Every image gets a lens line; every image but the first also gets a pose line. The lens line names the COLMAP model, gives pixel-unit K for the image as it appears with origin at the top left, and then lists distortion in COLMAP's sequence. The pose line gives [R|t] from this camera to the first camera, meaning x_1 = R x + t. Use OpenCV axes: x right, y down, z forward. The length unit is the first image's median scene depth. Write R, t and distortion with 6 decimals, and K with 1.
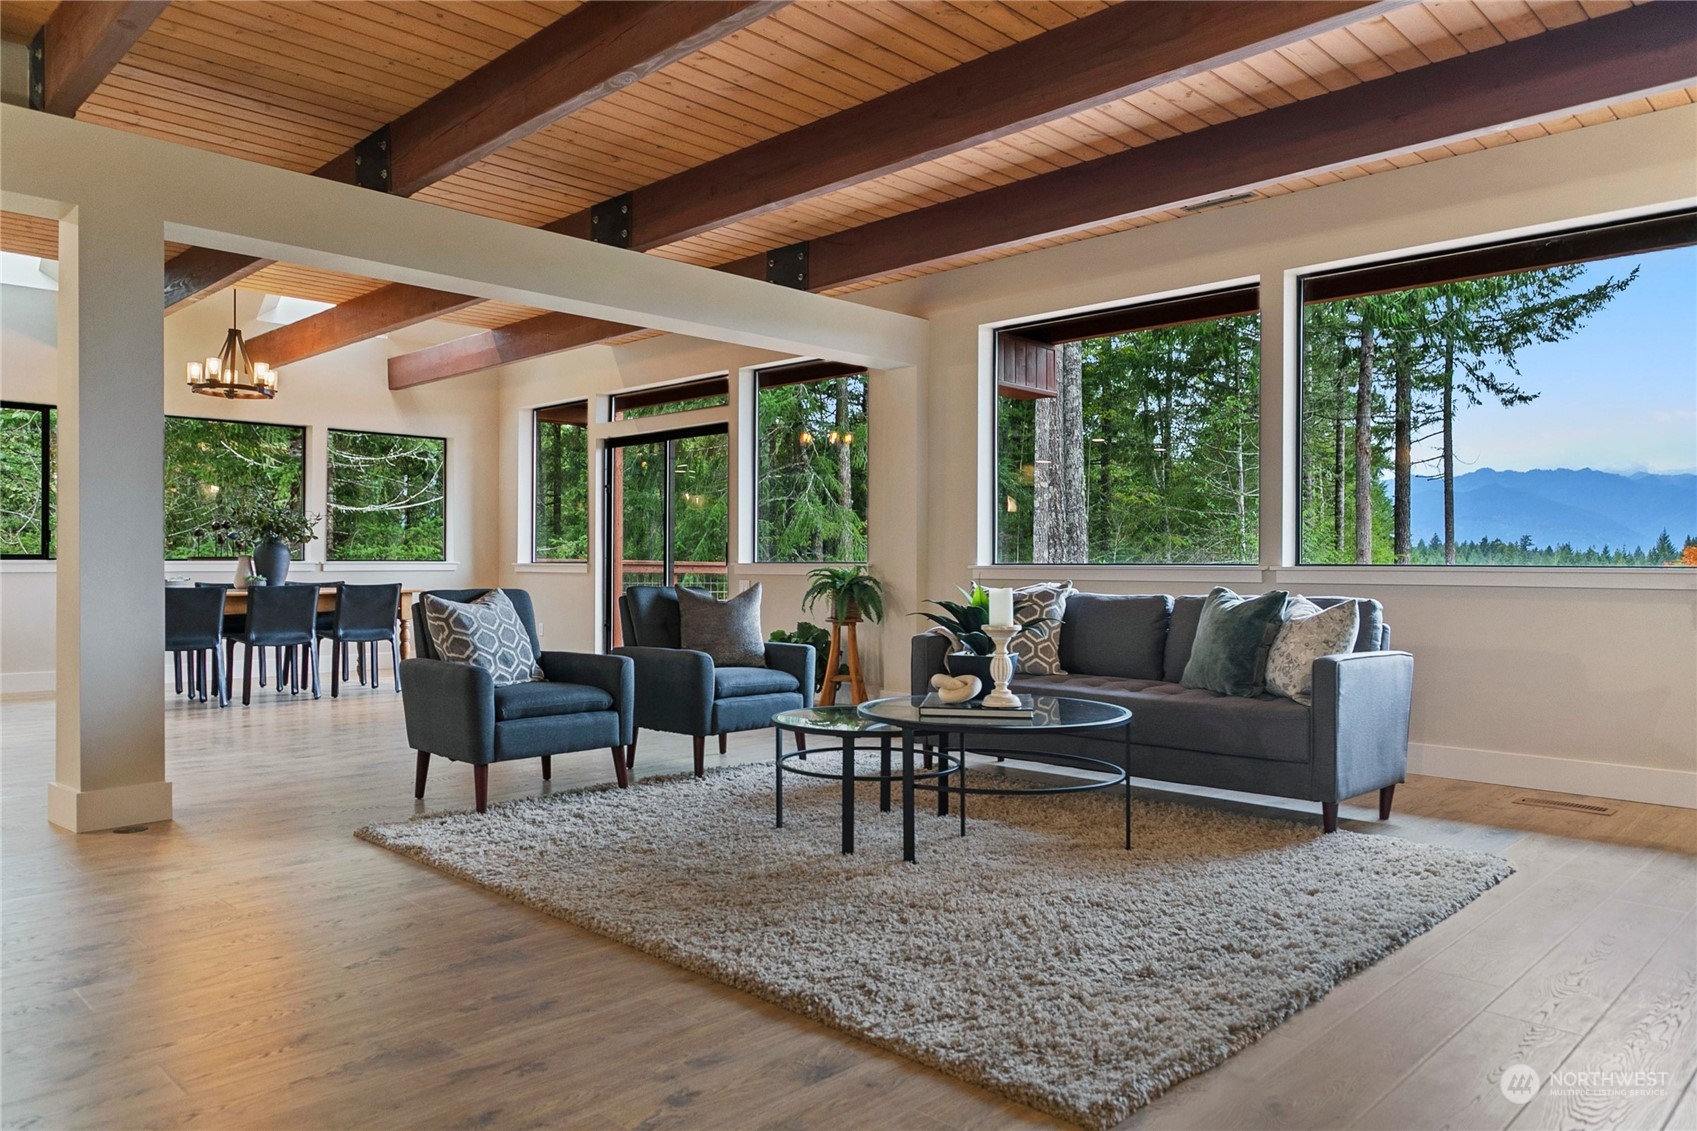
lens RADIAL K [[1155.5, 0, 817.2], [0, 1155.5, 563.2], [0, 0, 1]] dist [0.005895, 0.003304]
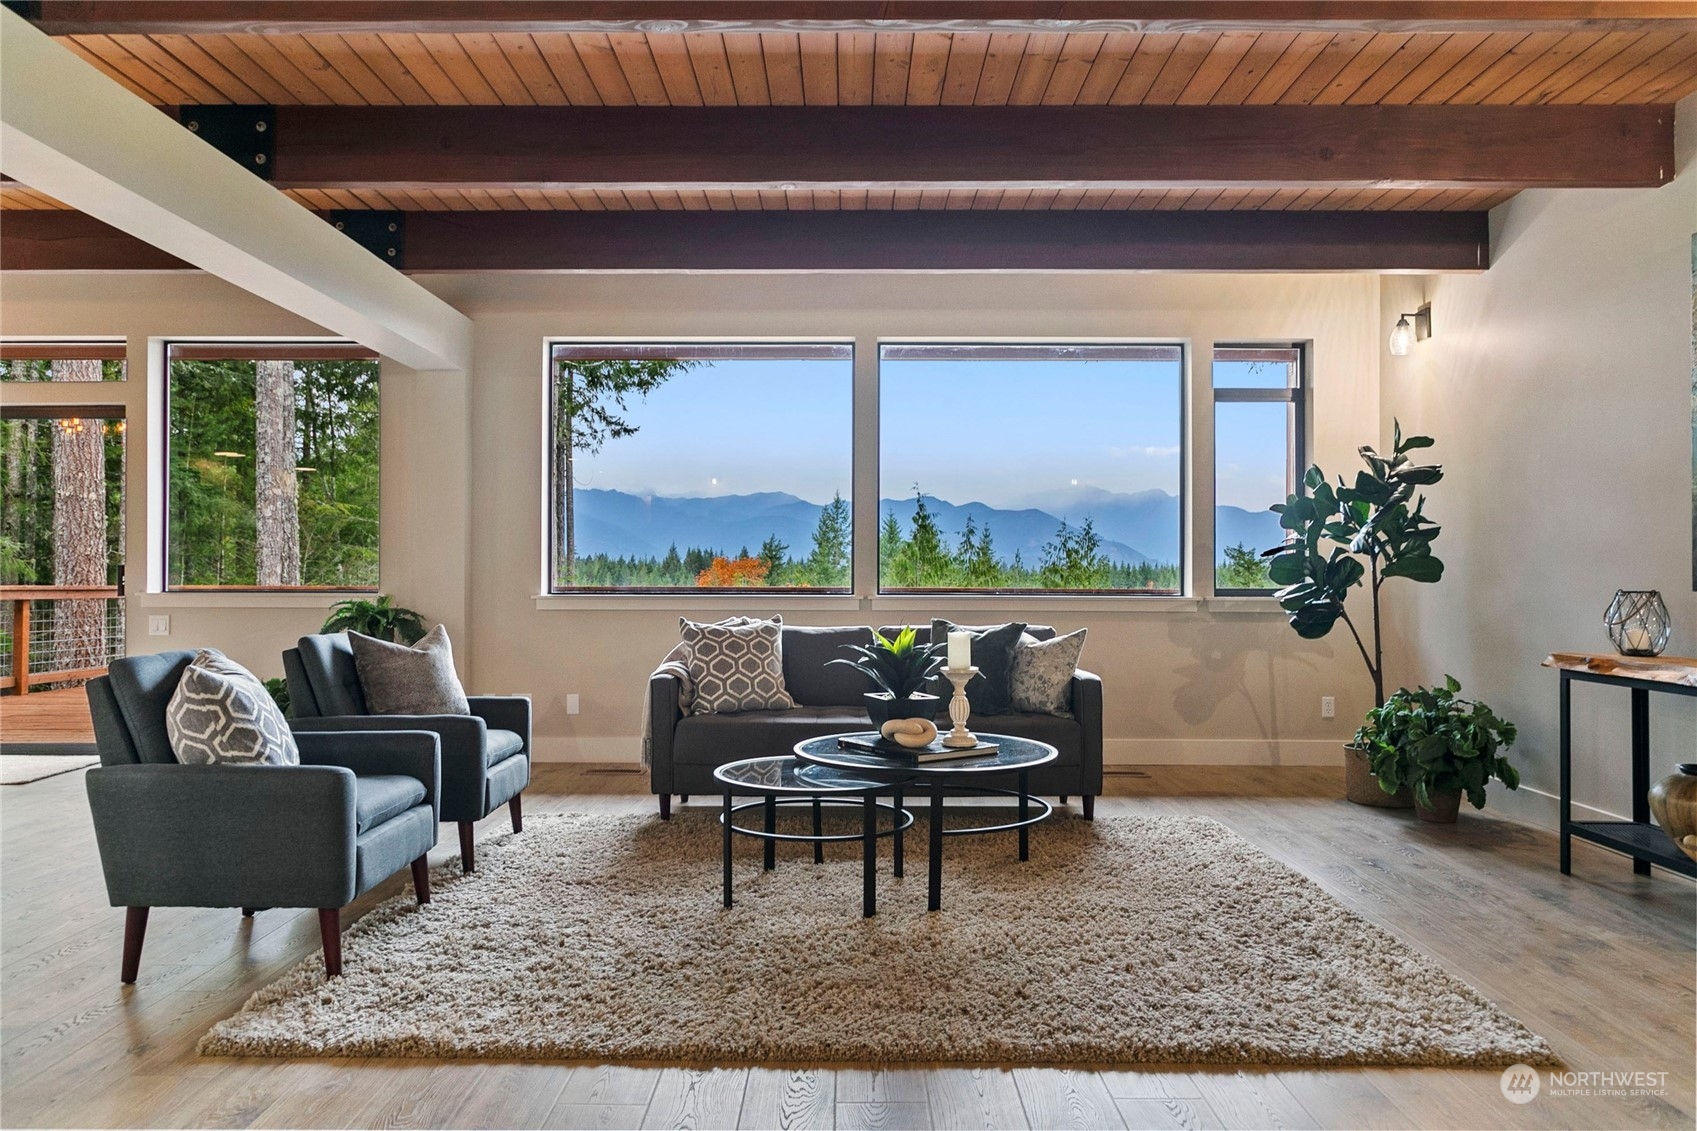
lens RADIAL K [[1155.5, 0, 838.1], [0, 1155.5, 567.8], [0, 0, 1]] dist [0.005895, 0.003304]
pose [[0.713408, 0.002991, 0.700742, -0.471077], [-0.001757, 0.999995, -0.002480, -0.024639], [-0.700747, 0.000538, 0.713410, 0.237439]]
